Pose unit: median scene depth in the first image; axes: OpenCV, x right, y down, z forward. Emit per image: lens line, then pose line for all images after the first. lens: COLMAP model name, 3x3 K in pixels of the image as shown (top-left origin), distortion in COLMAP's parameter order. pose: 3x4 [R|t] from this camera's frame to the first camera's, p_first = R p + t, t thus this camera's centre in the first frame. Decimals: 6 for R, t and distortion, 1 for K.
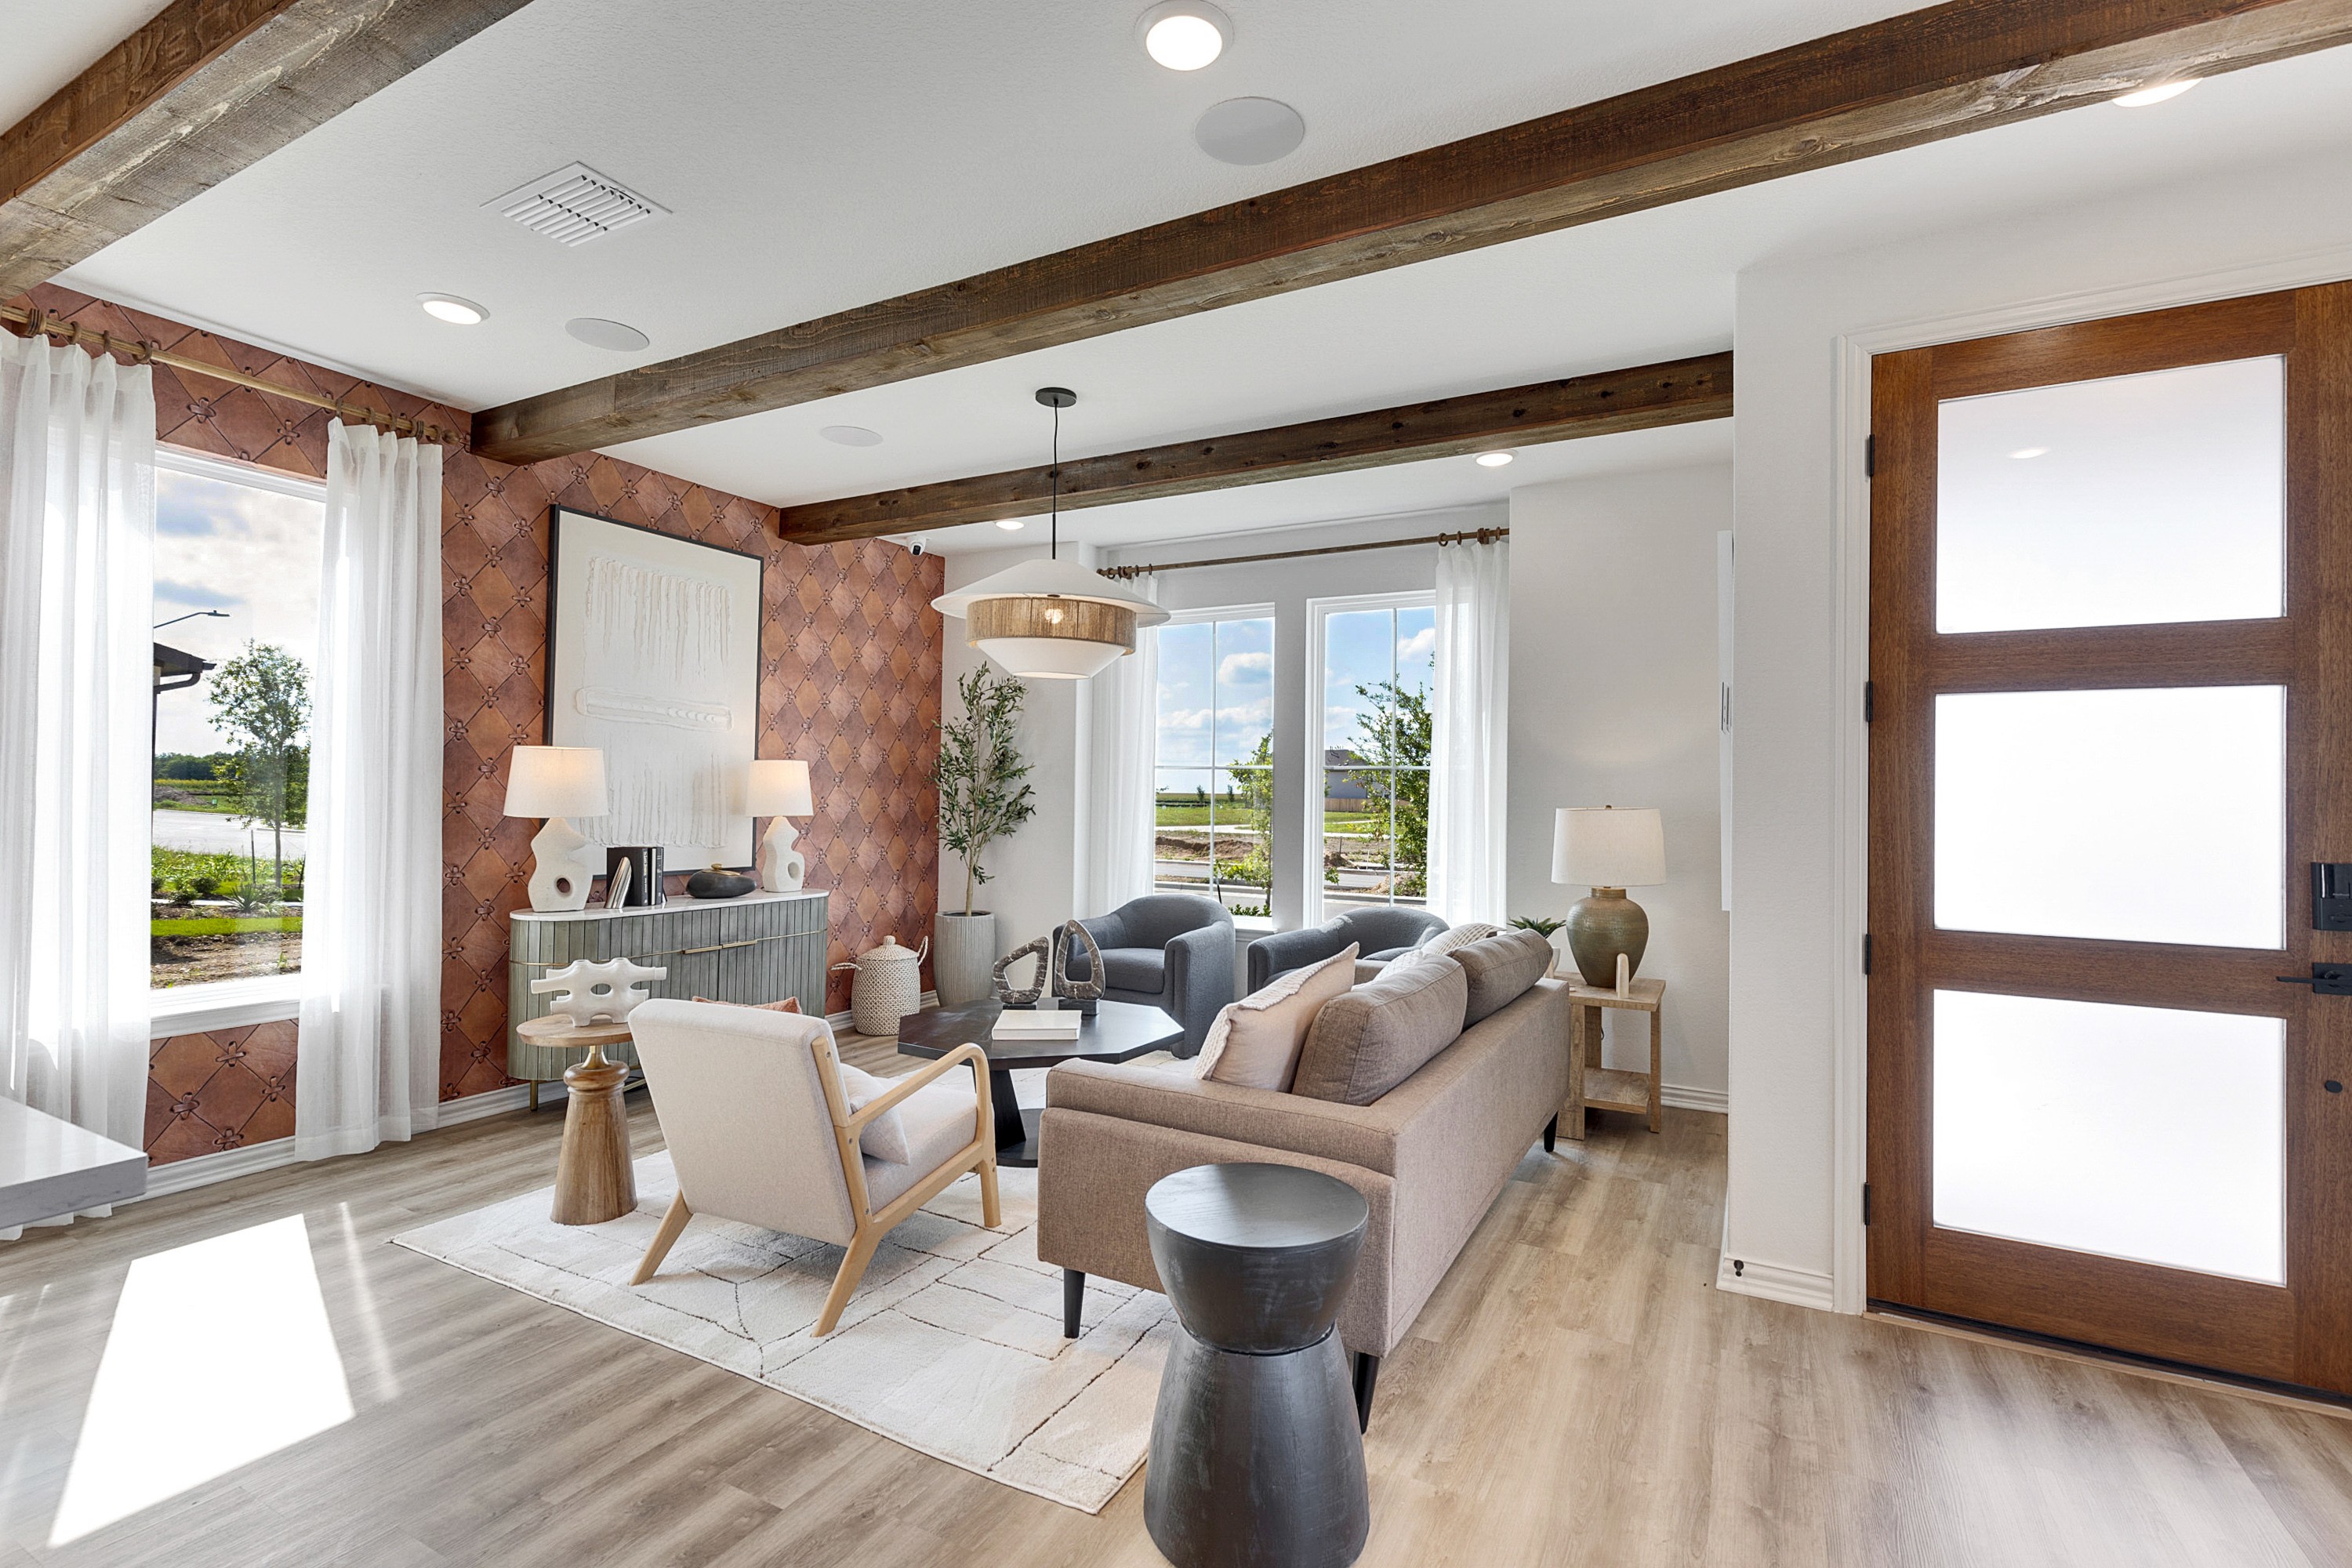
lens RADIAL K [[1045.9, 0, 1185.2], [0, 1045.9, 779.5], [0, 0, 1]] dist [0.004724, -0.000246]
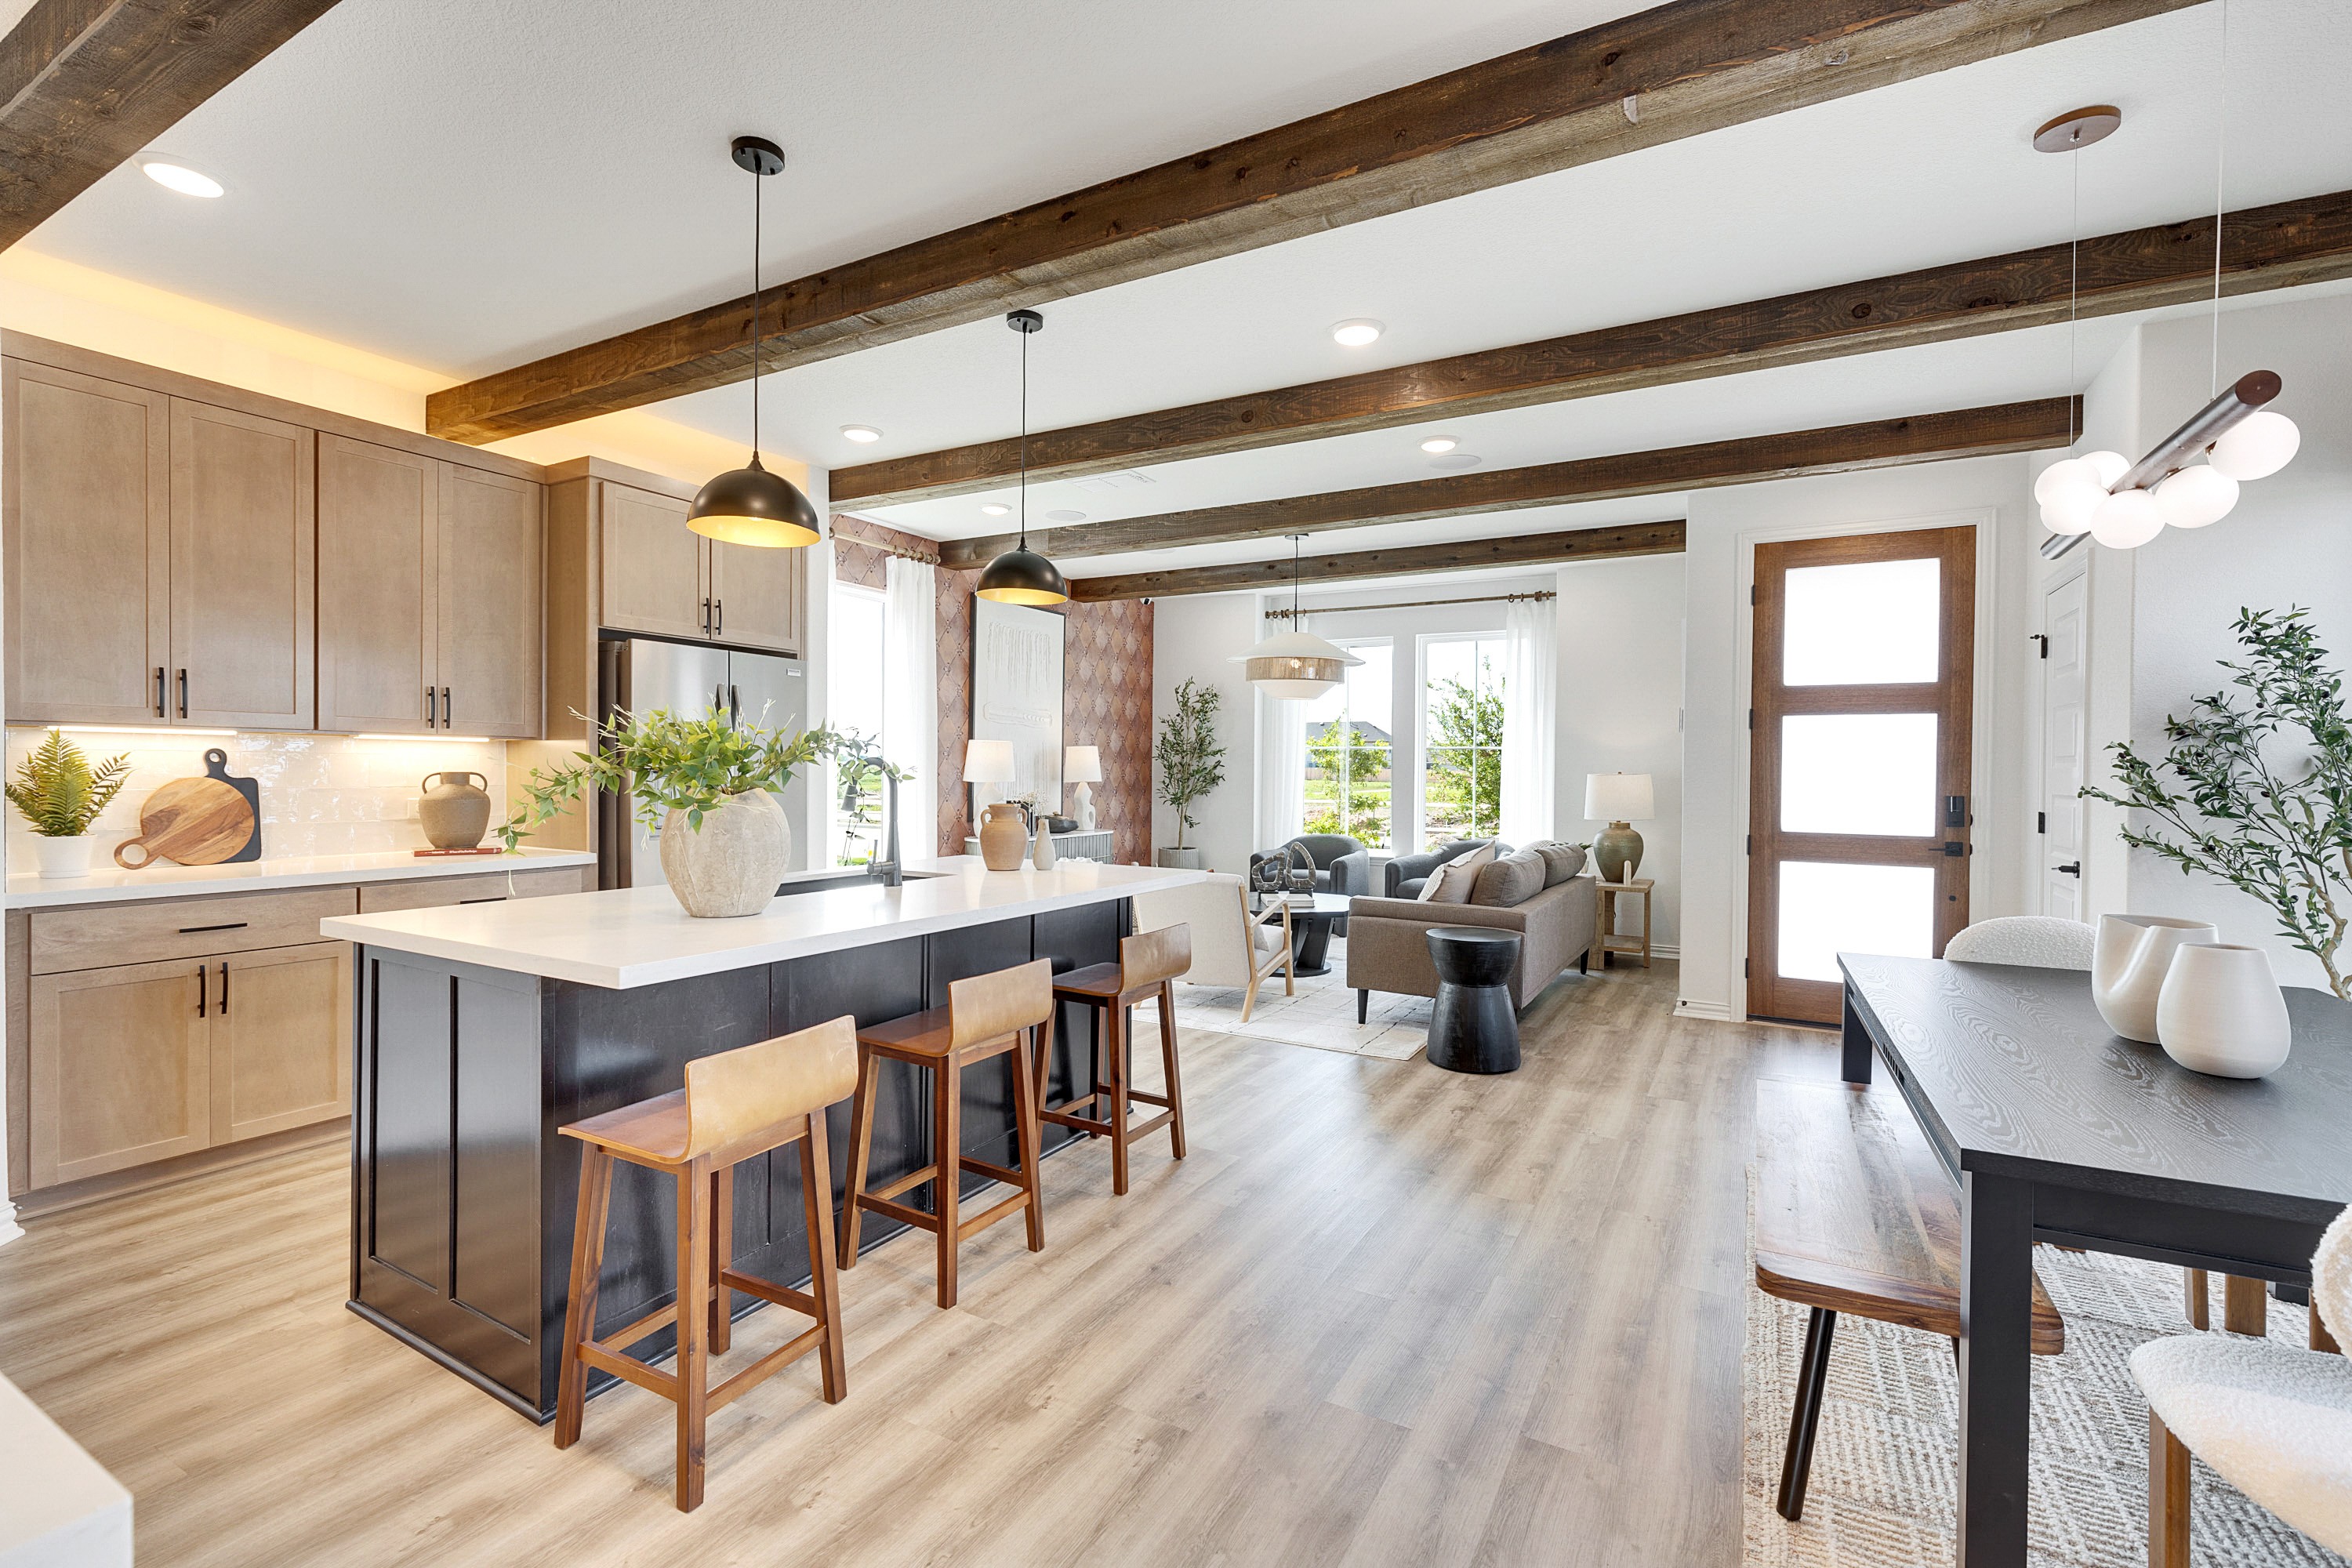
lens RADIAL K [[1045.9, 0, 1177.4], [0, 1045.9, 777.8], [0, 0, 1]] dist [0.004724, -0.000246]
pose [[0.999847, -0.005163, -0.016731, -0.279381], [0.005602, 0.999638, 0.026312, -0.014039], [0.016589, -0.026402, 0.999514, -0.696566]]
